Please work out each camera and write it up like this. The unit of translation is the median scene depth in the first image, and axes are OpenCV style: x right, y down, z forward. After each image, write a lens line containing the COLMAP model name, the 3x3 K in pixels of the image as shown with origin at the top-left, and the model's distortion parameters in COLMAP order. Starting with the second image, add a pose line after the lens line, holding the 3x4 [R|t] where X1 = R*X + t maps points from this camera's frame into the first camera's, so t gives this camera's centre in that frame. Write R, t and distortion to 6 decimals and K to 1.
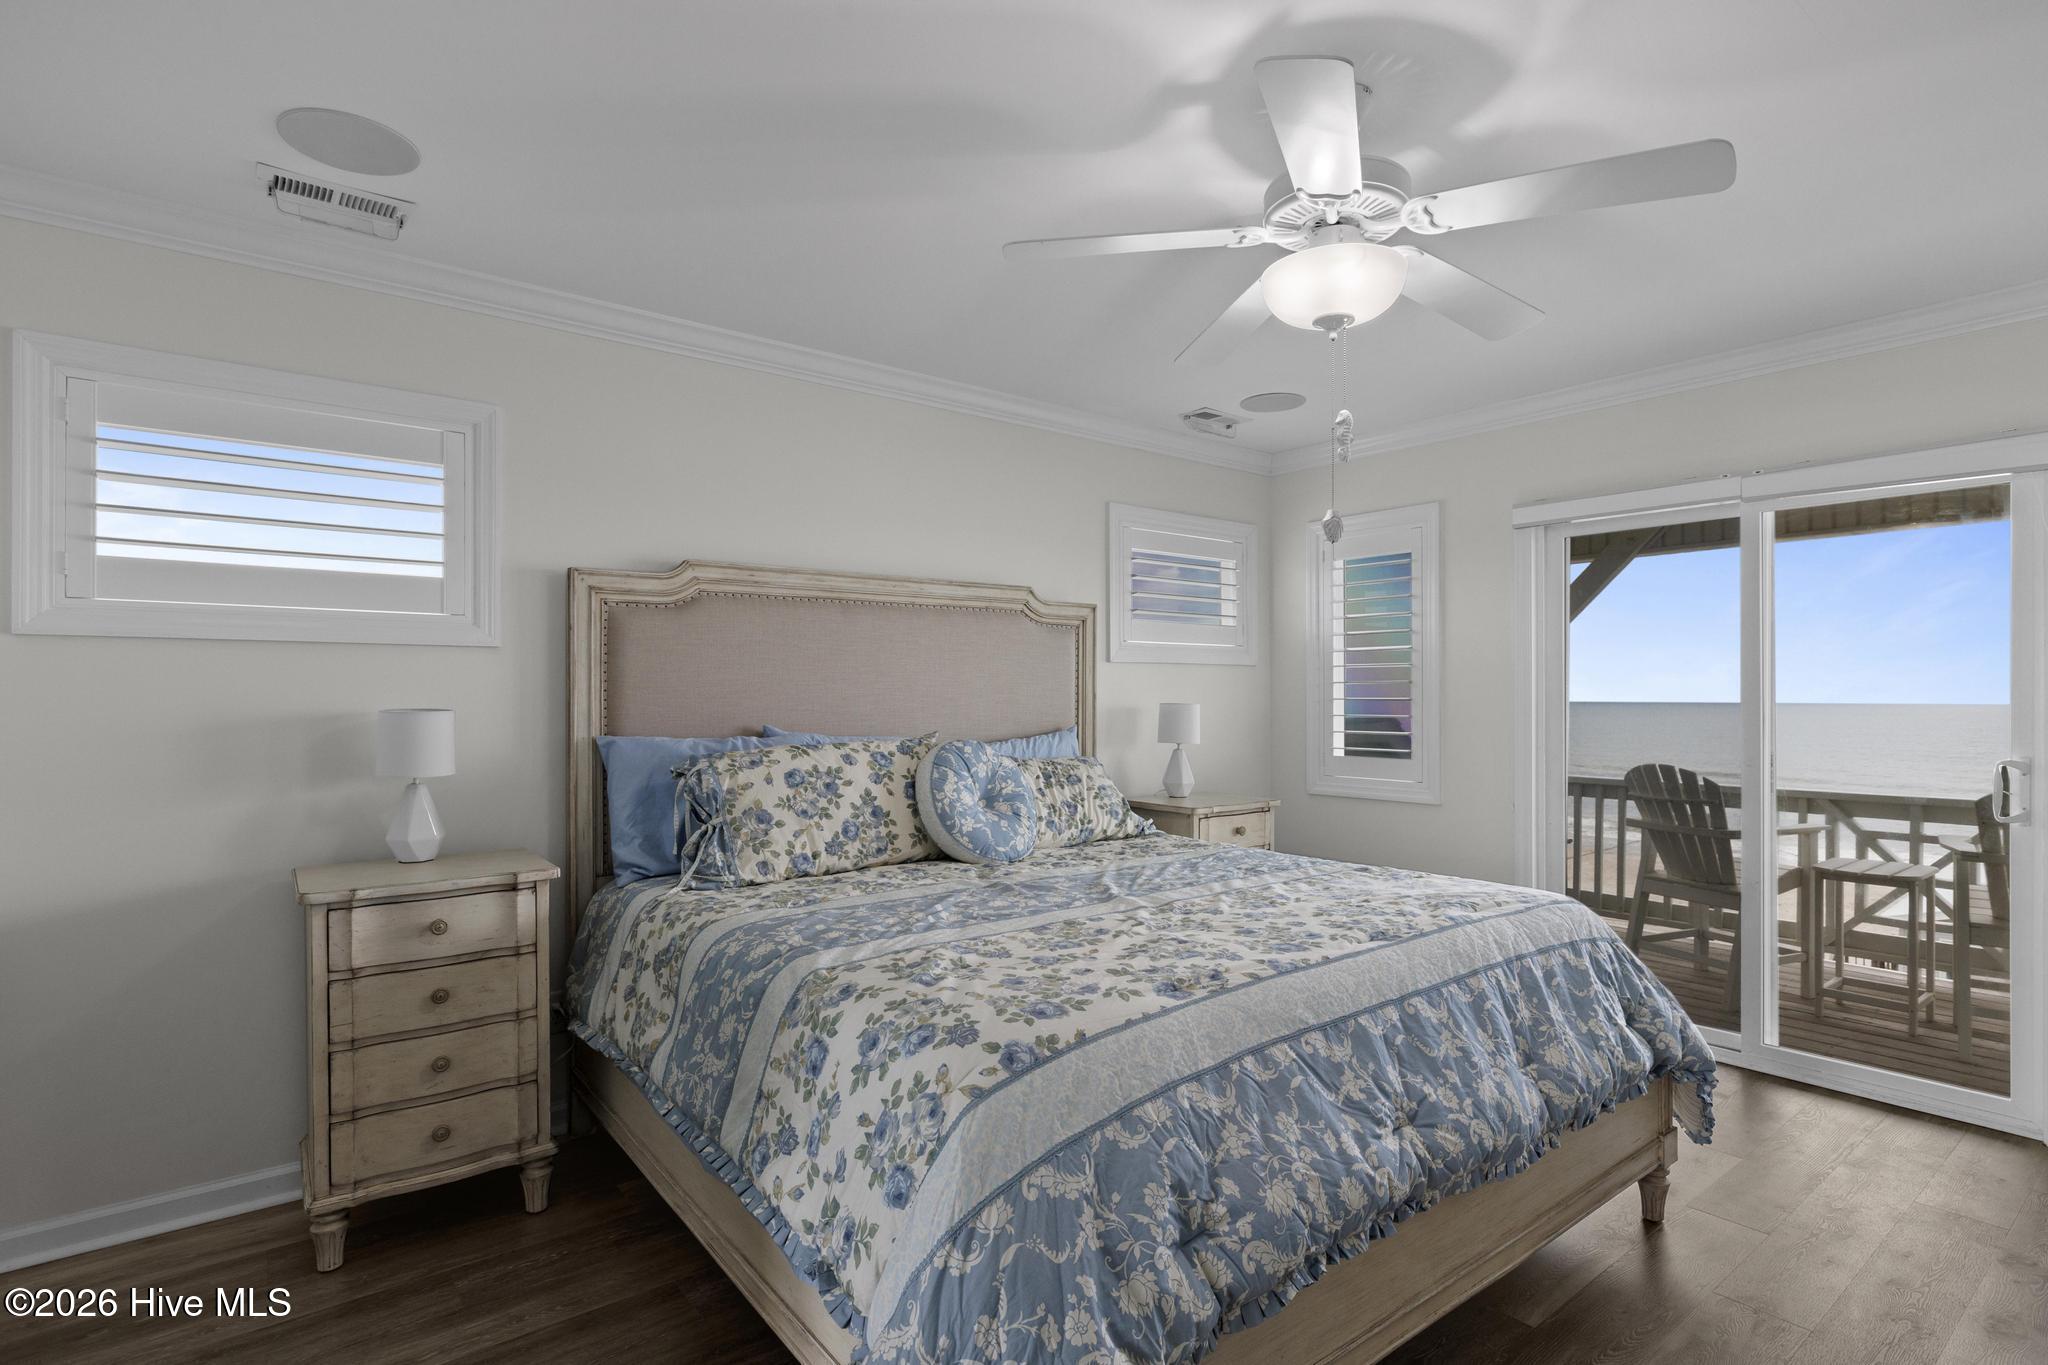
lens RADIAL K [[1090.5, 0, 938.3], [0, 1090.5, 709.6], [0, 0, 1]] dist [-0.003524, -0.000651]
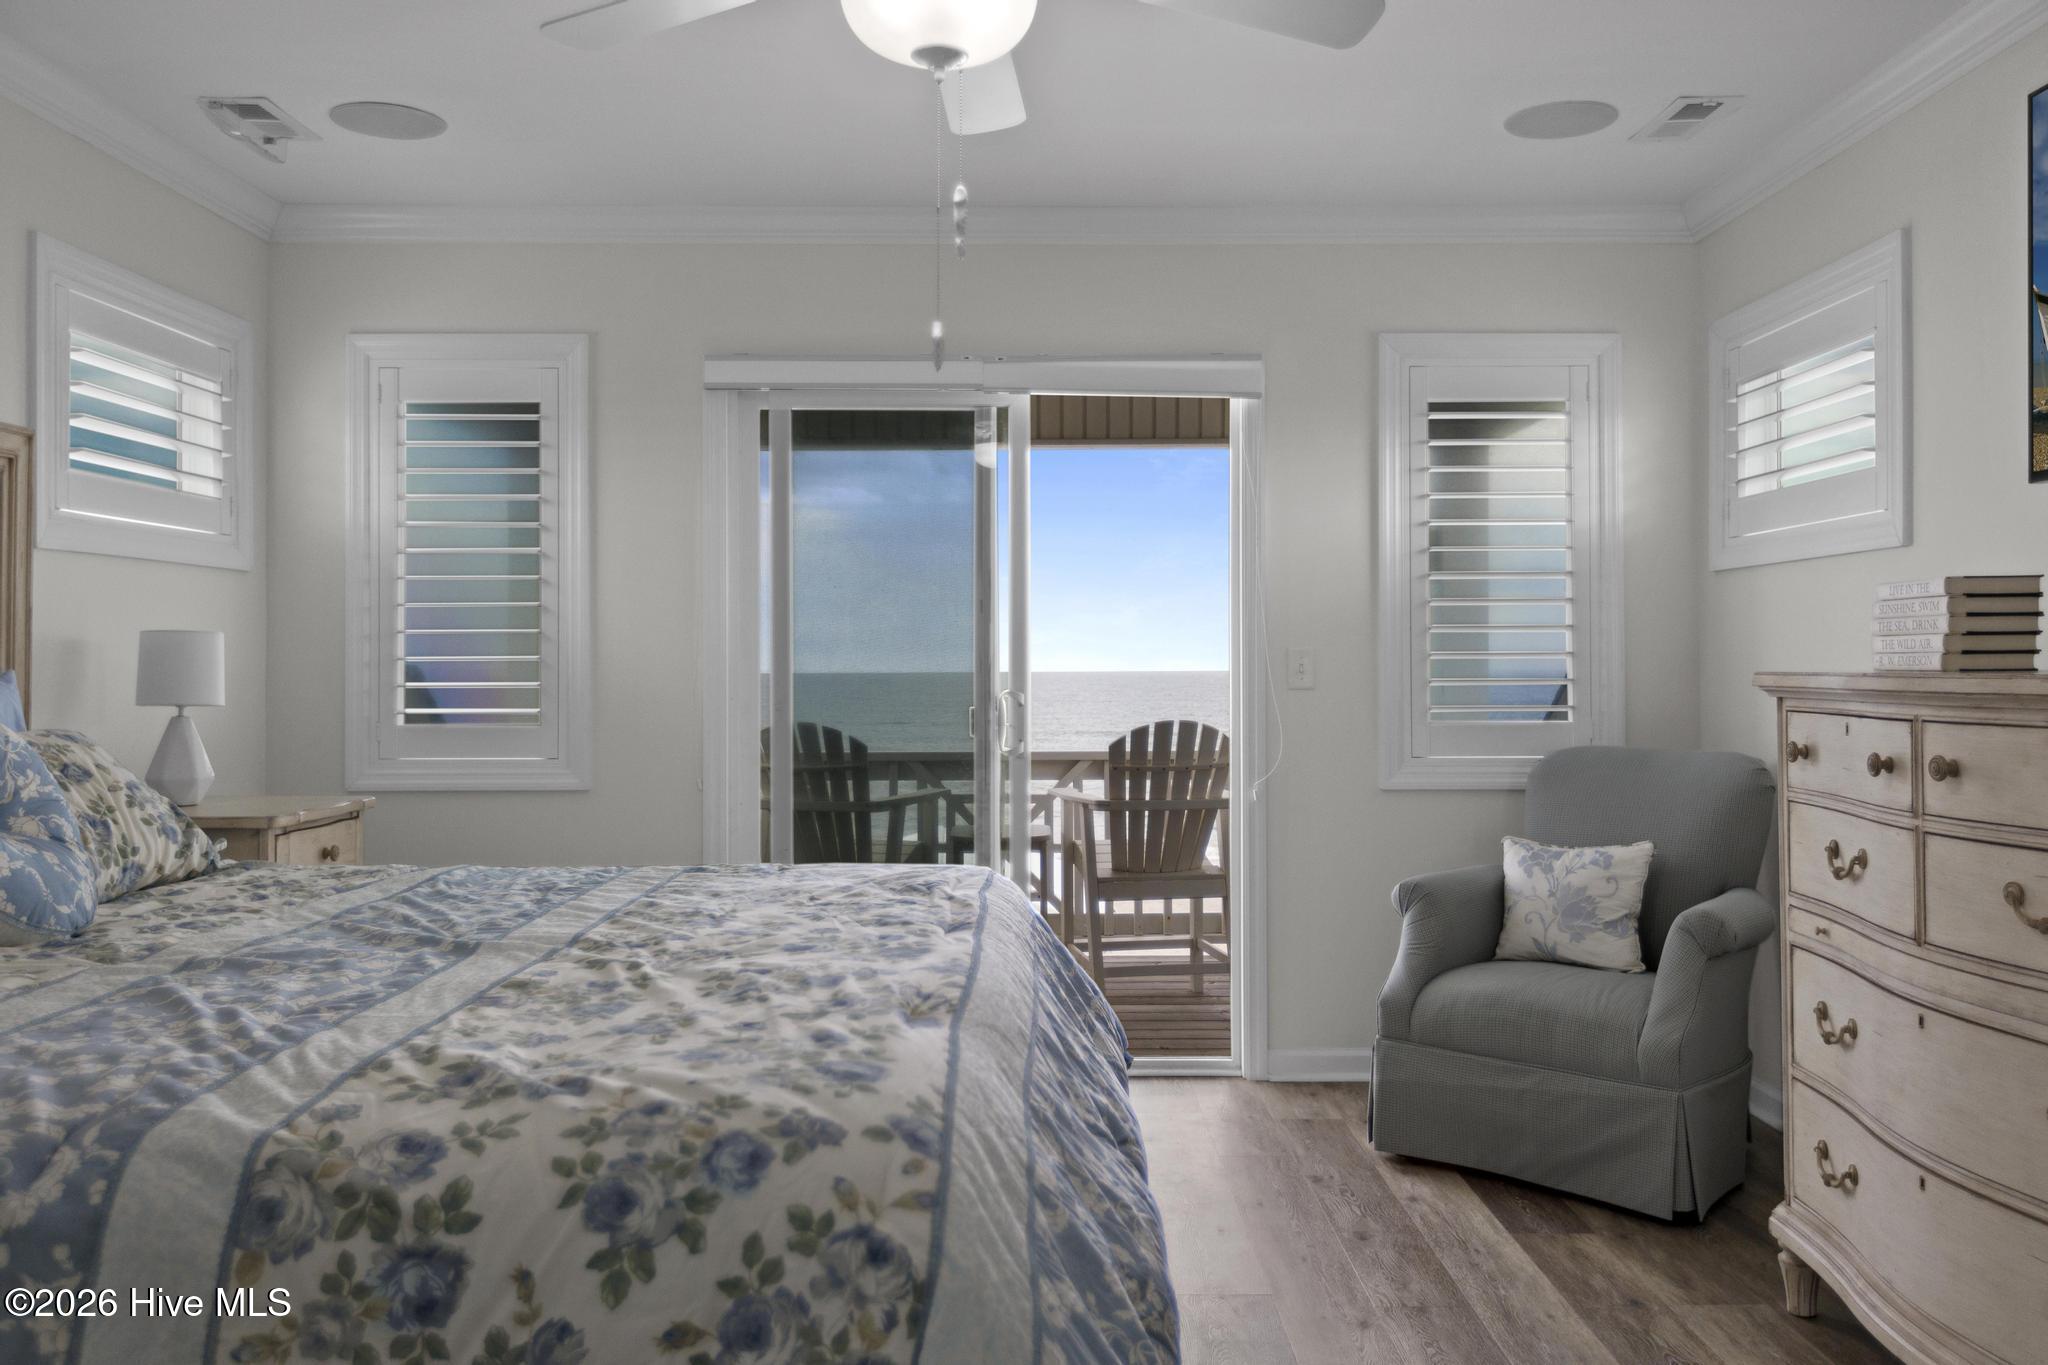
lens RADIAL K [[1817.4, 0, 1024.0], [0, 1817.4, 682.5], [0, 0, 1]] dist [0.034012, -0.074117]
pose [[0.542046, -0.001665, 0.840347, -0.394886], [0.012026, 0.999911, -0.005776, 0.038029], [-0.840263, 0.013237, 0.542018, 0.210341]]
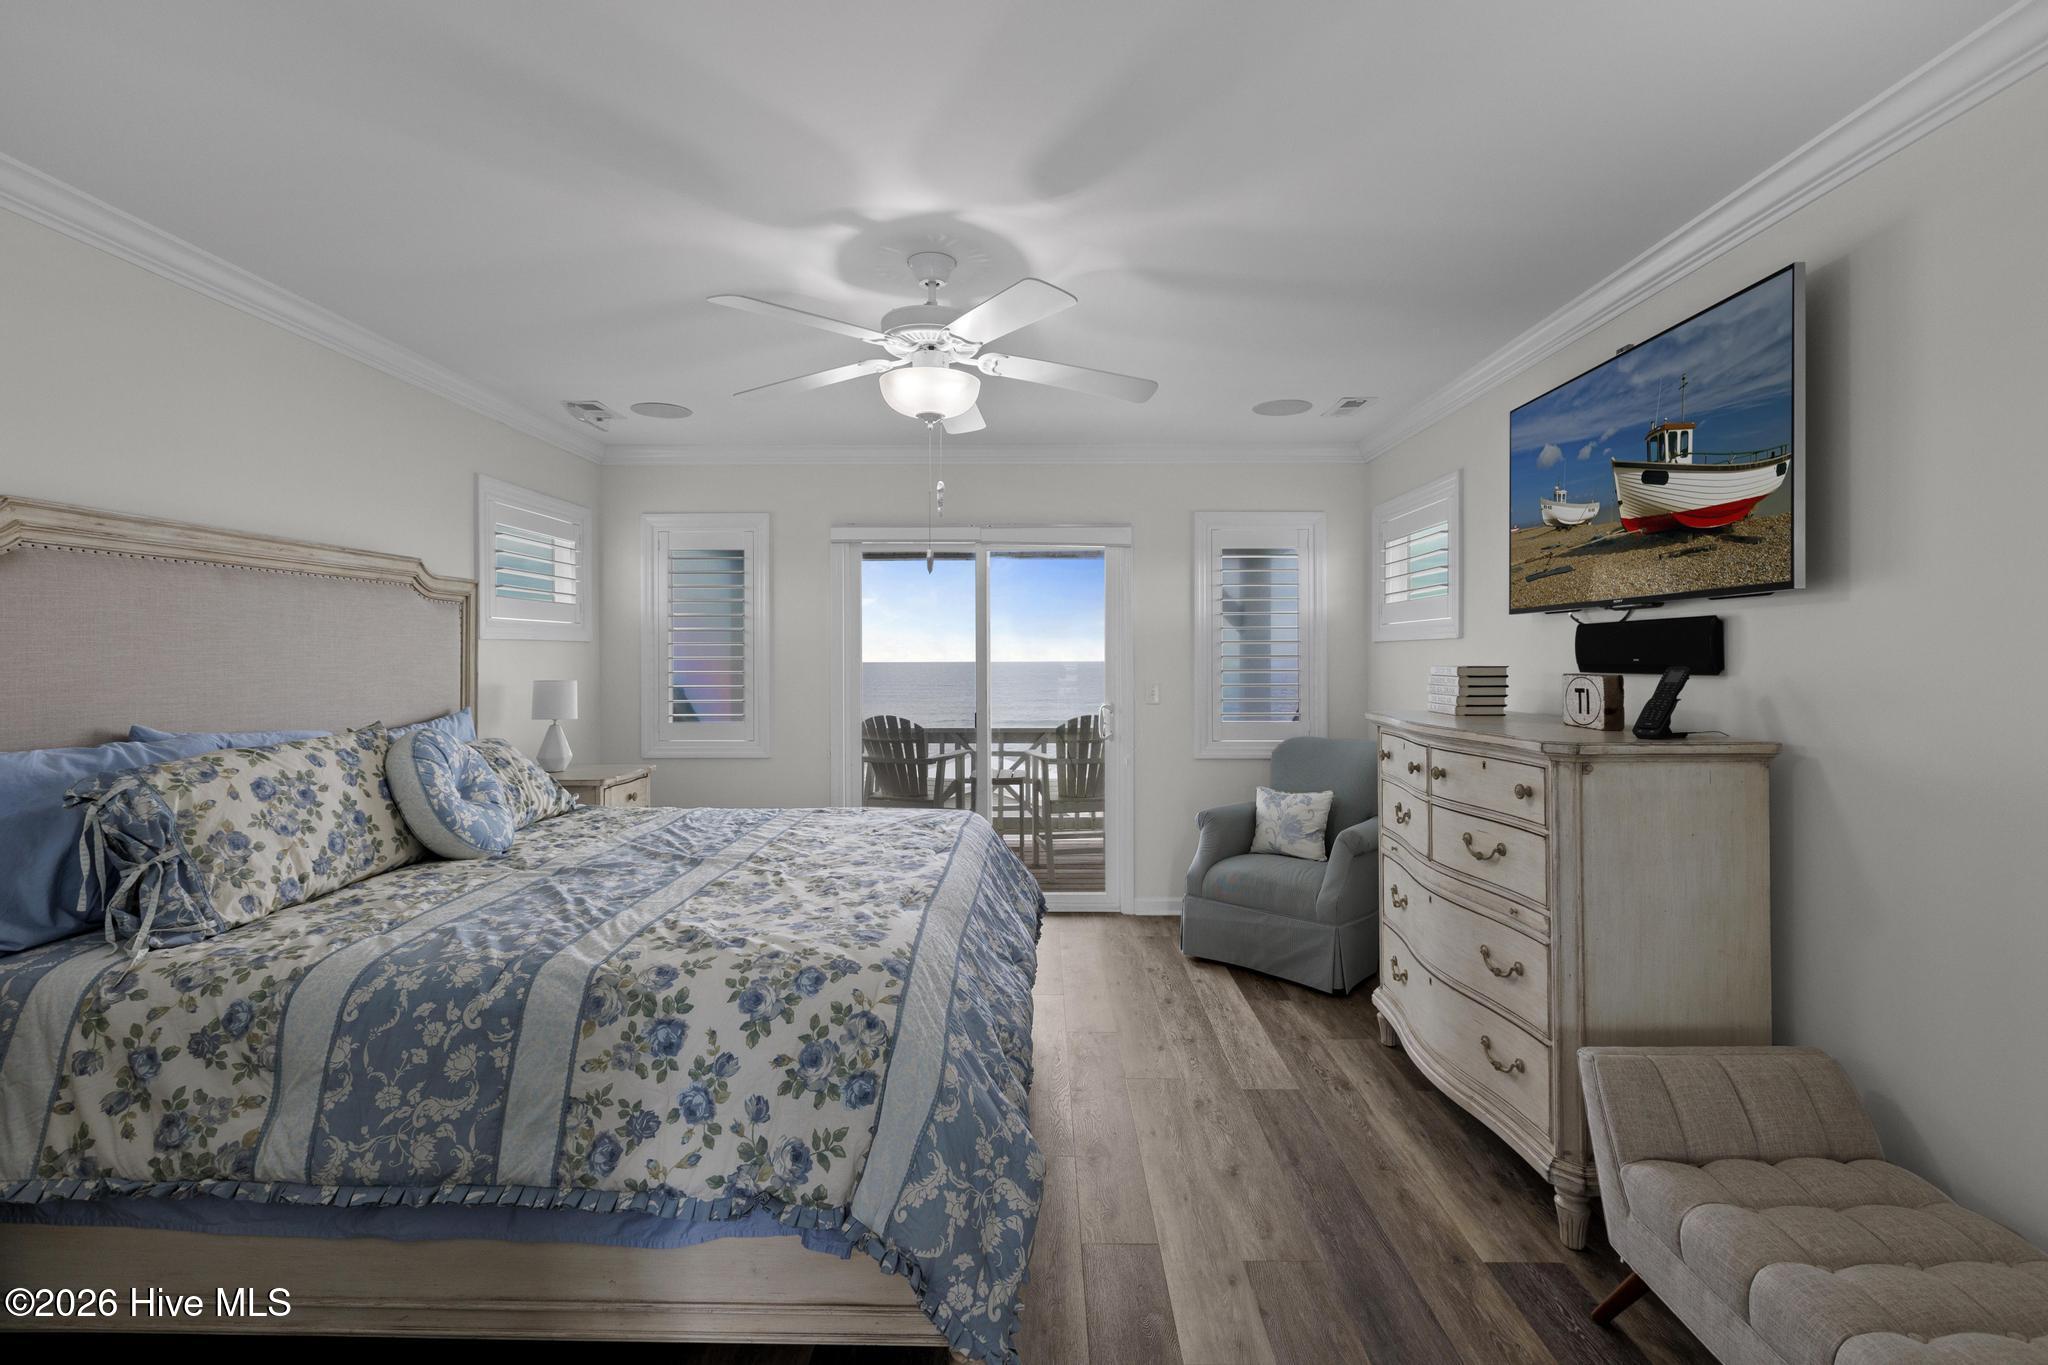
lens RADIAL K [[1096.2, 0, 1031.3], [0, 1096.2, 663.4], [0, 0, 1]] dist [0.002352, 0.000460]
pose [[0.559497, -0.012166, 0.828743, -0.489180], [0.011812, 0.999908, 0.006704, -0.029528], [-0.828748, 0.006038, 0.559589, 0.065613]]
